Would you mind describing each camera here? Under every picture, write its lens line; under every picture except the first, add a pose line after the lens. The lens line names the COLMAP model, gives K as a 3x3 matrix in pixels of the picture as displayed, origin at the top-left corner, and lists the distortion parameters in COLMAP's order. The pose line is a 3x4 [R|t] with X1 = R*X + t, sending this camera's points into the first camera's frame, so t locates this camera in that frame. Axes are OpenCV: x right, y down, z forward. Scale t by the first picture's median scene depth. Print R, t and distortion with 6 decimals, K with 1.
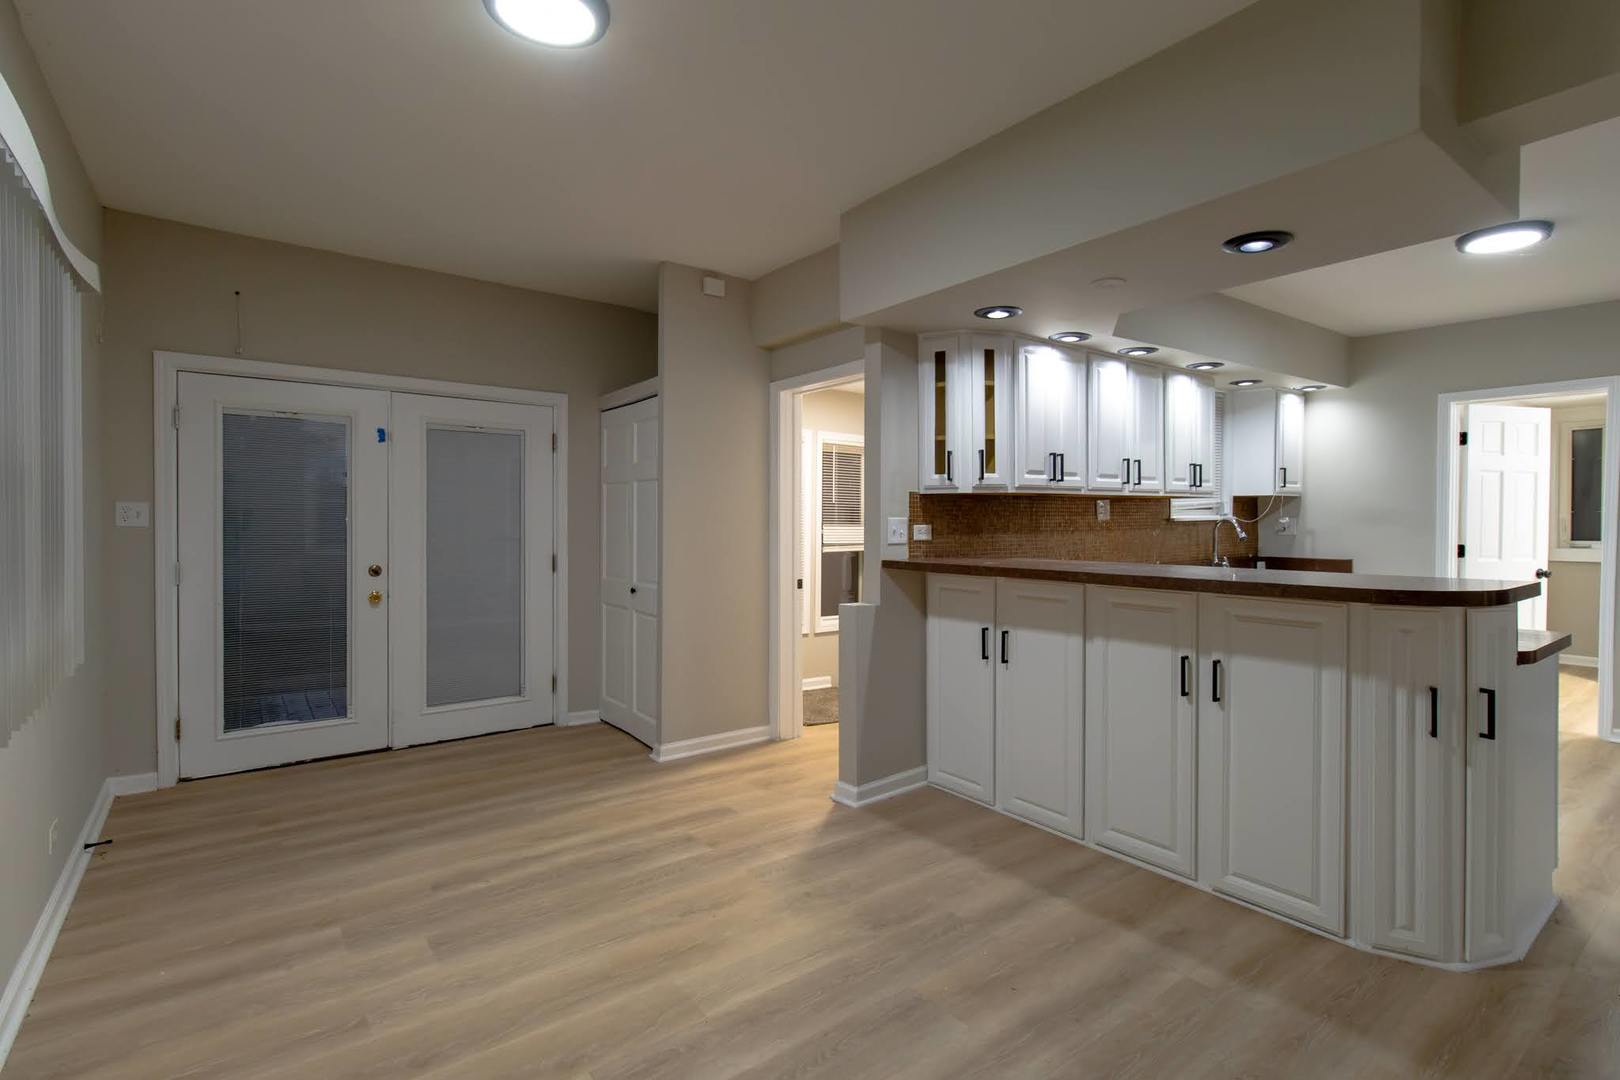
lens RADIAL K [[773.3, 0, 828.8], [0, 773.3, 527.8], [0, 0, 1]] dist [0.000202, -0.000335]
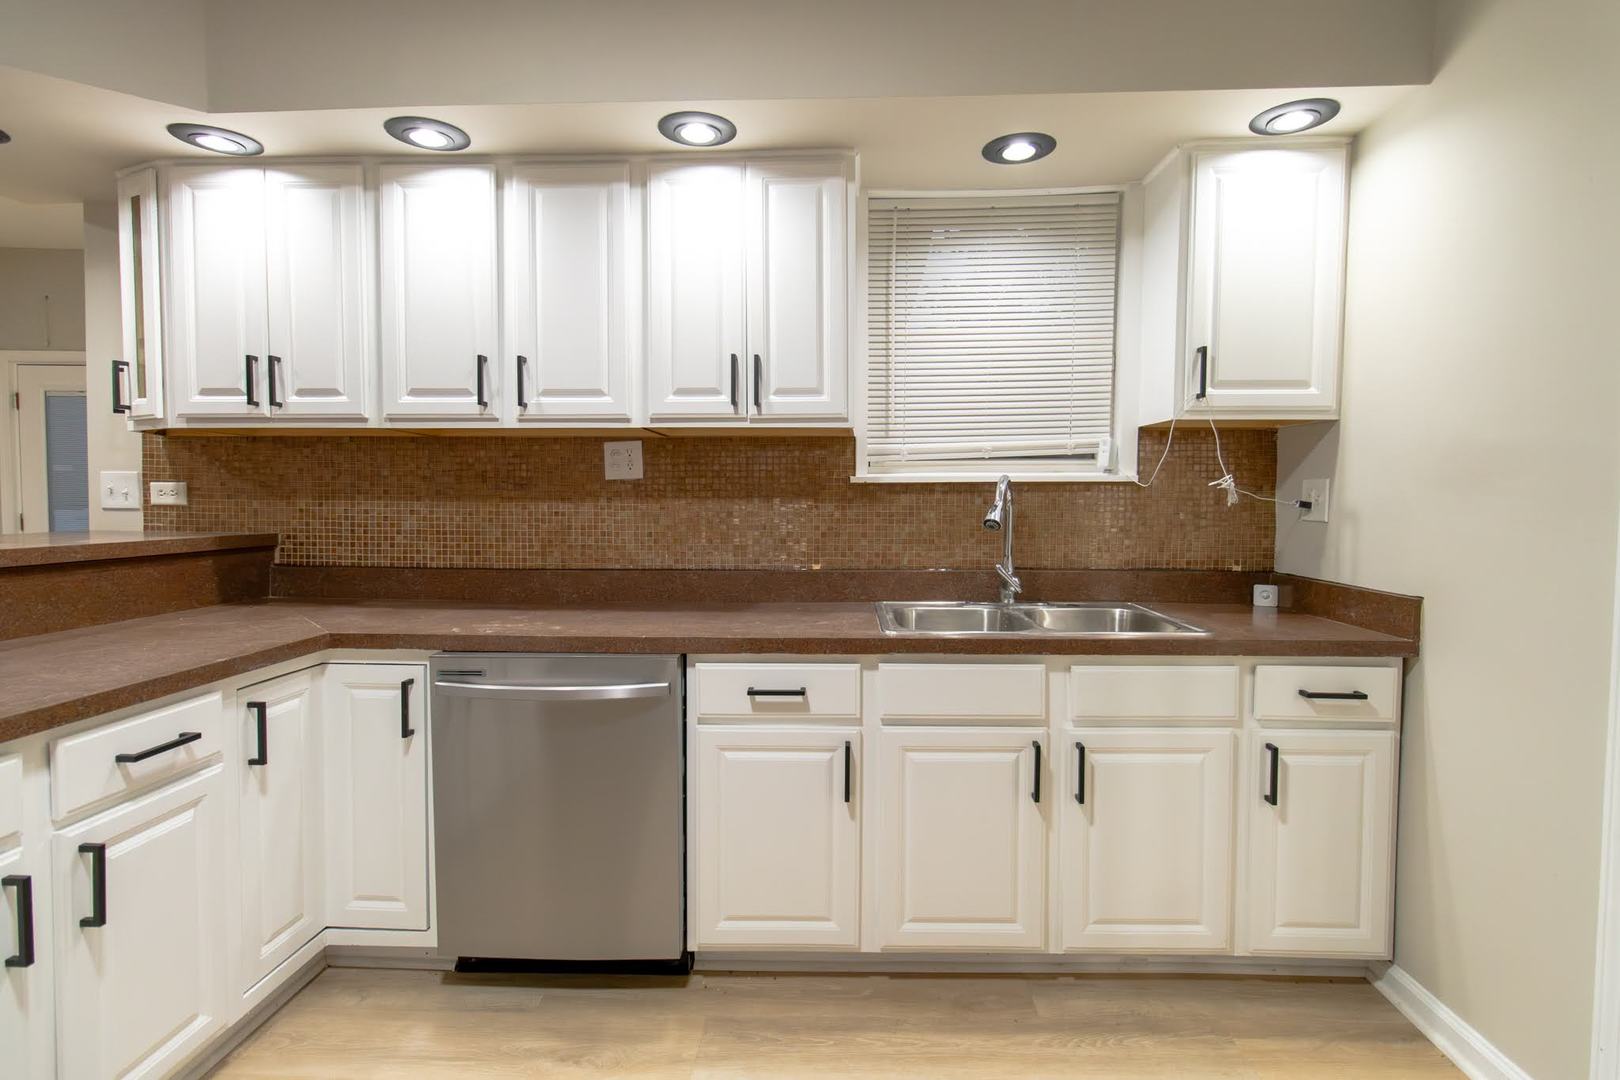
lens RADIAL K [[773.3, 0, 828.8], [0, 773.3, 527.8], [0, 0, 1]] dist [0.000202, -0.000335]
pose [[0.772730, 0.033849, -0.633832, 0.760975], [-0.014409, 0.999255, 0.035797, 0.002773], [0.634571, -0.018529, 0.772642, 0.635982]]
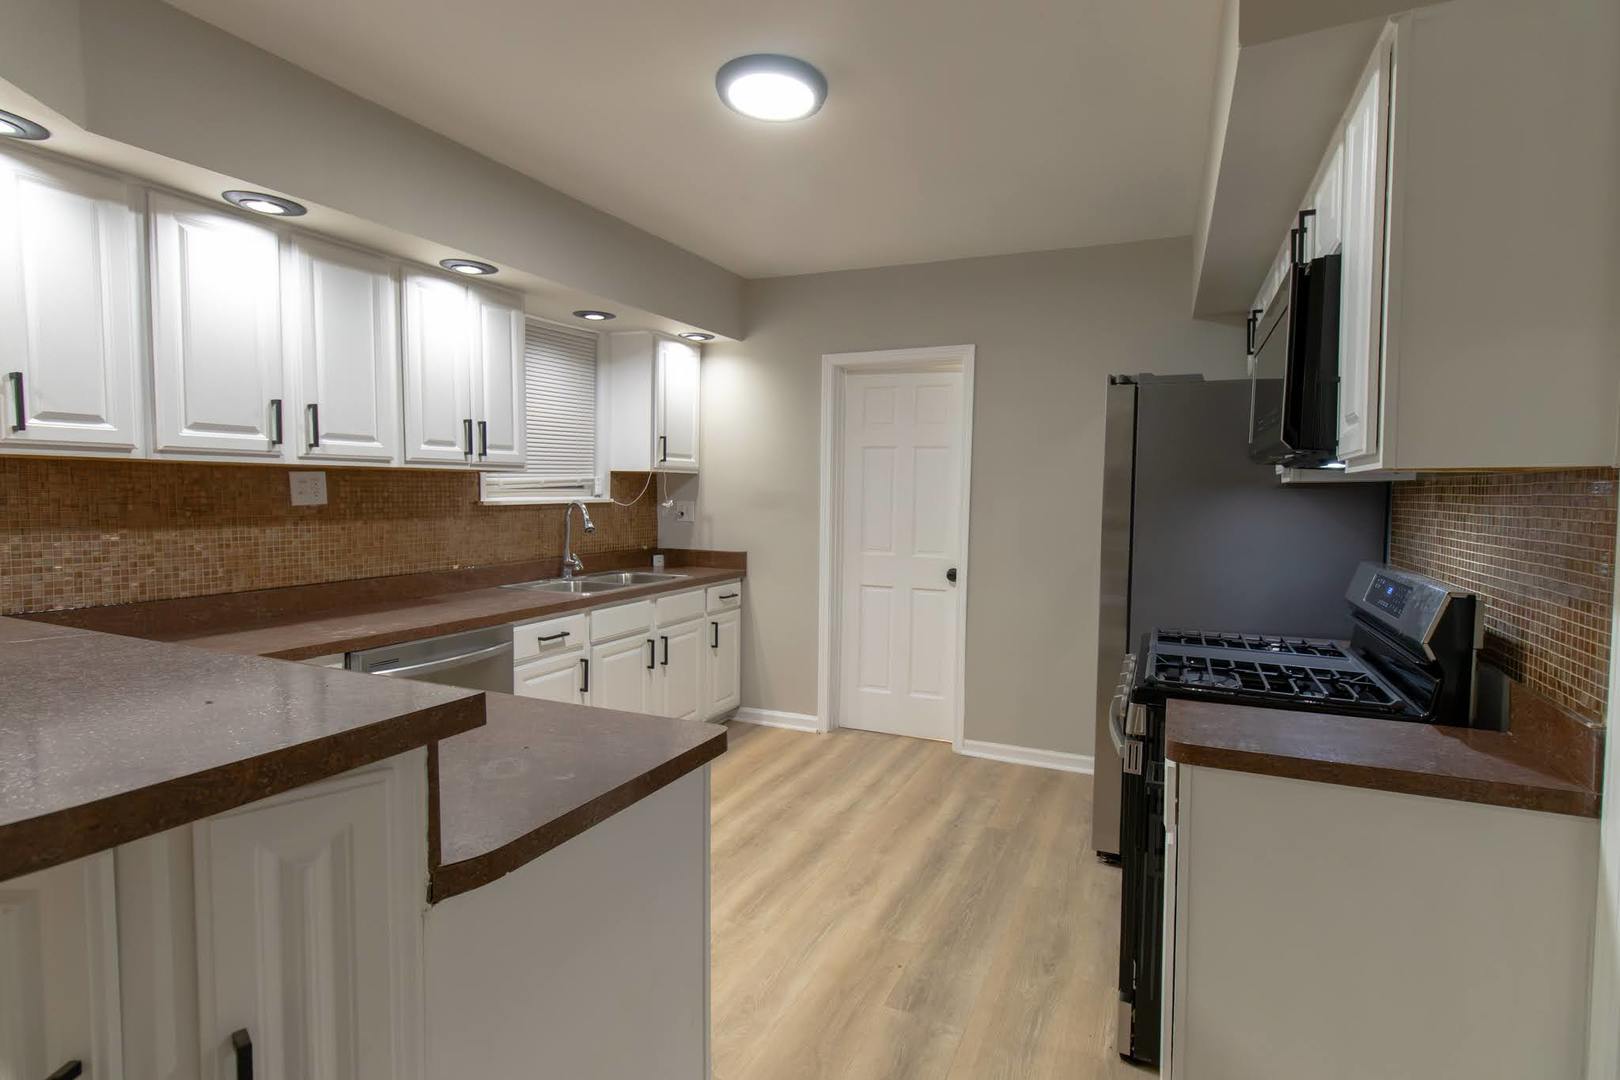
lens RADIAL K [[773.3, 0, 828.8], [0, 773.3, 527.8], [0, 0, 1]] dist [0.000202, -0.000335]
pose [[0.885122, -0.010488, 0.465240, 0.408831], [-0.005210, 0.999460, 0.032443, -0.012735], [-0.465329, -0.031140, 0.884590, 0.253487]]
